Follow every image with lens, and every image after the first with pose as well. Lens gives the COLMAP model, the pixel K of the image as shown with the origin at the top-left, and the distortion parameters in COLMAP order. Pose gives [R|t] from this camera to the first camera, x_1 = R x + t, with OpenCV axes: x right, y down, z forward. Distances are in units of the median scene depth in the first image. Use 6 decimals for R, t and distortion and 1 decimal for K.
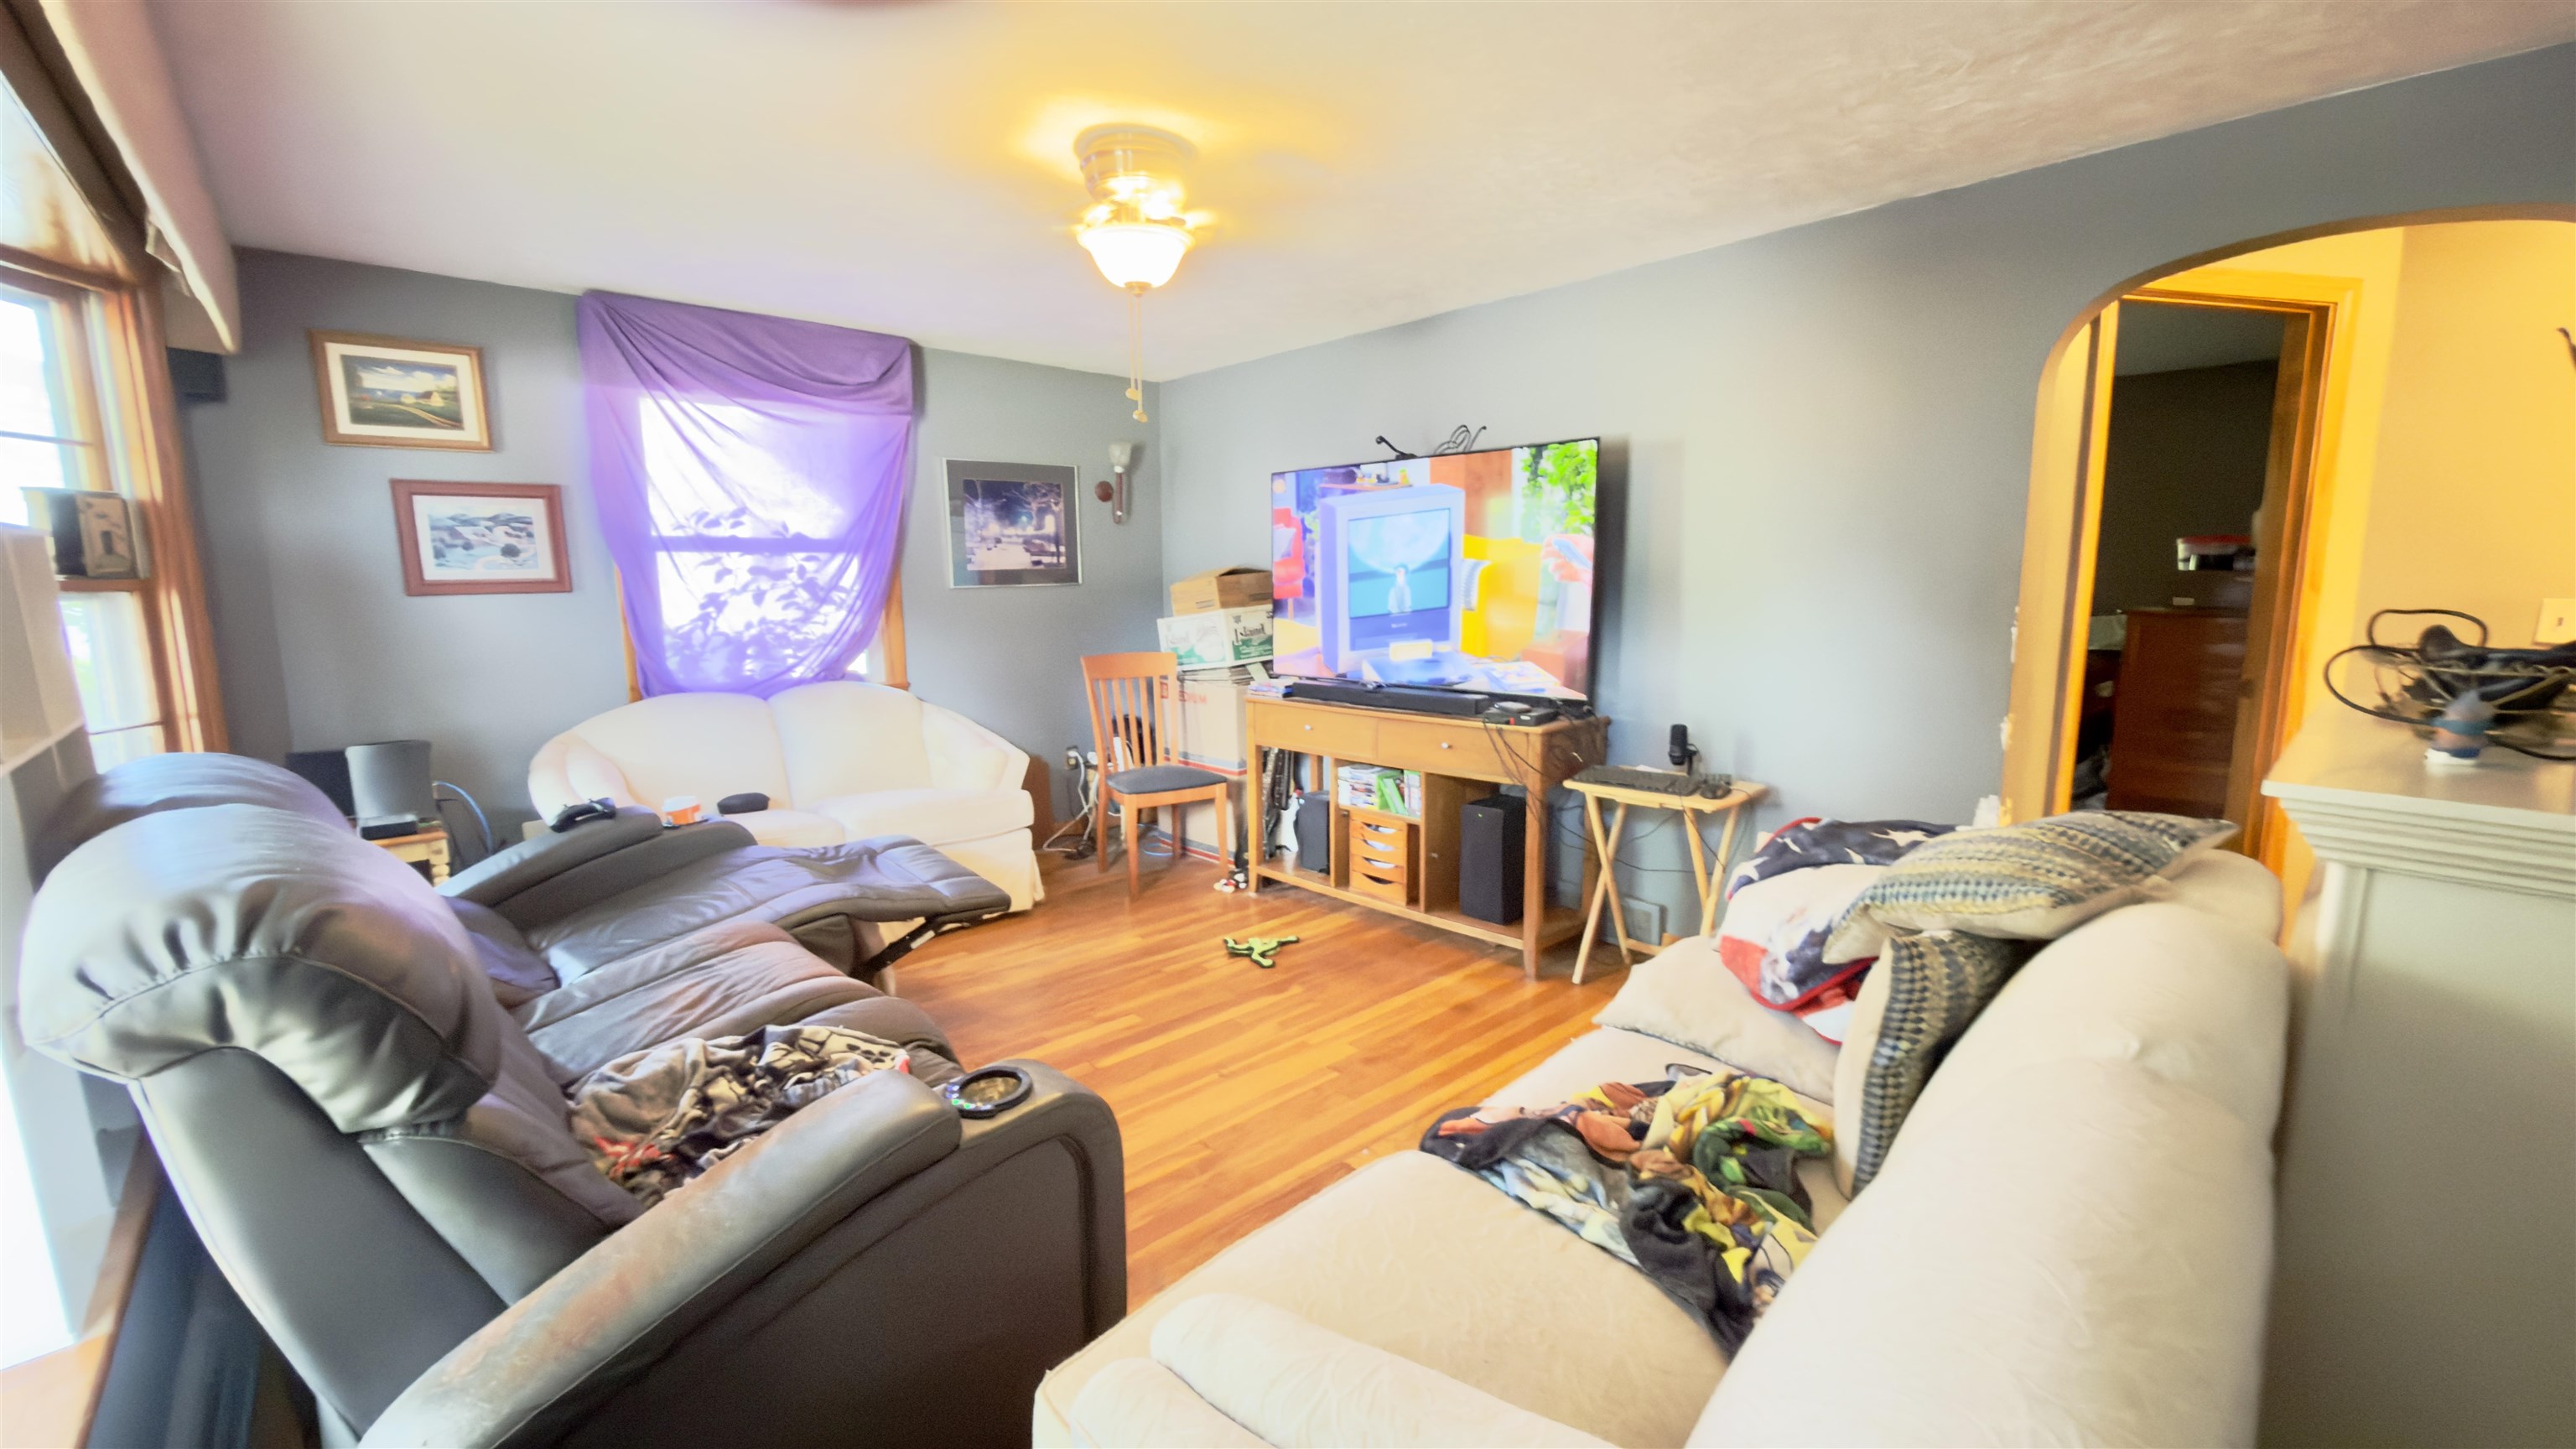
lens RADIAL K [[1024.4, 0, 1280.5], [0, 1024.4, 724.7], [0, 0, 1]] dist [-0.000784, 0.000688]
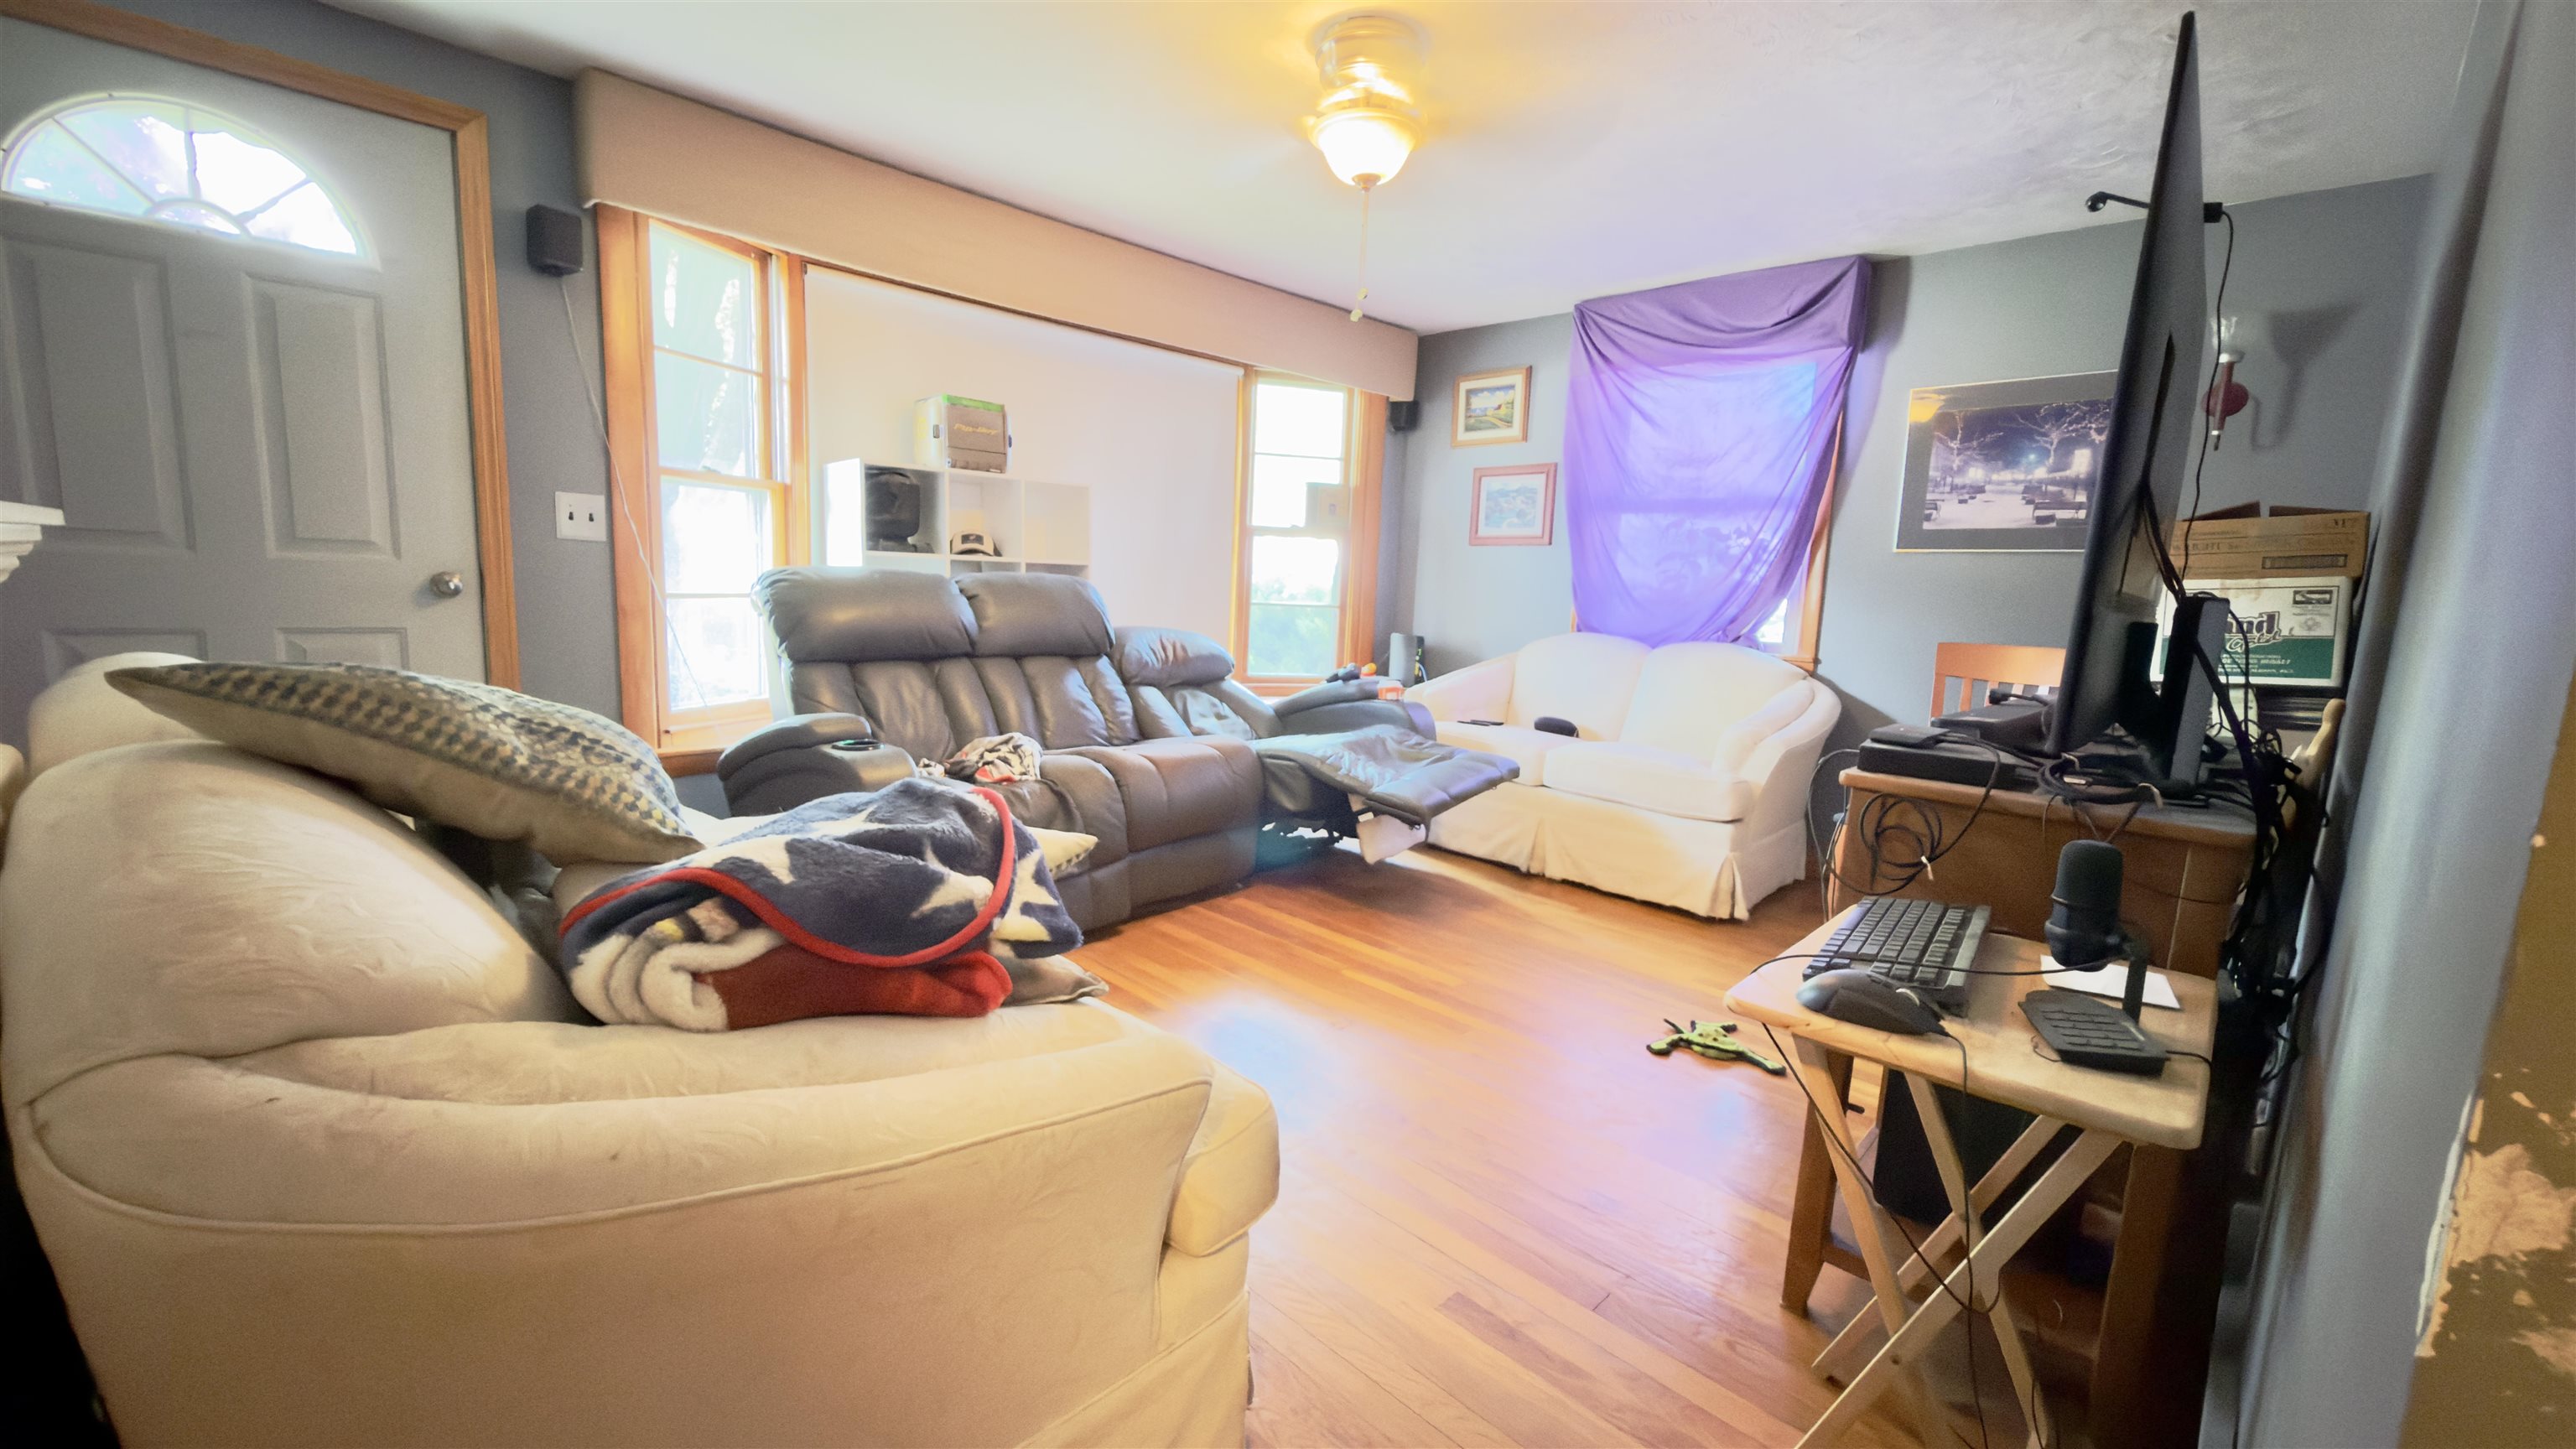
lens RADIAL K [[1026.6, 0, 1283.6], [0, 1026.6, 724.4], [0, 0, 1]] dist [-0.000777, 0.000106]
pose [[0.041081, 0.149555, -0.987900, 0.572721], [-0.192885, 0.971322, 0.139025, -0.024777], [0.980361, 0.184840, 0.068750, 0.595207]]
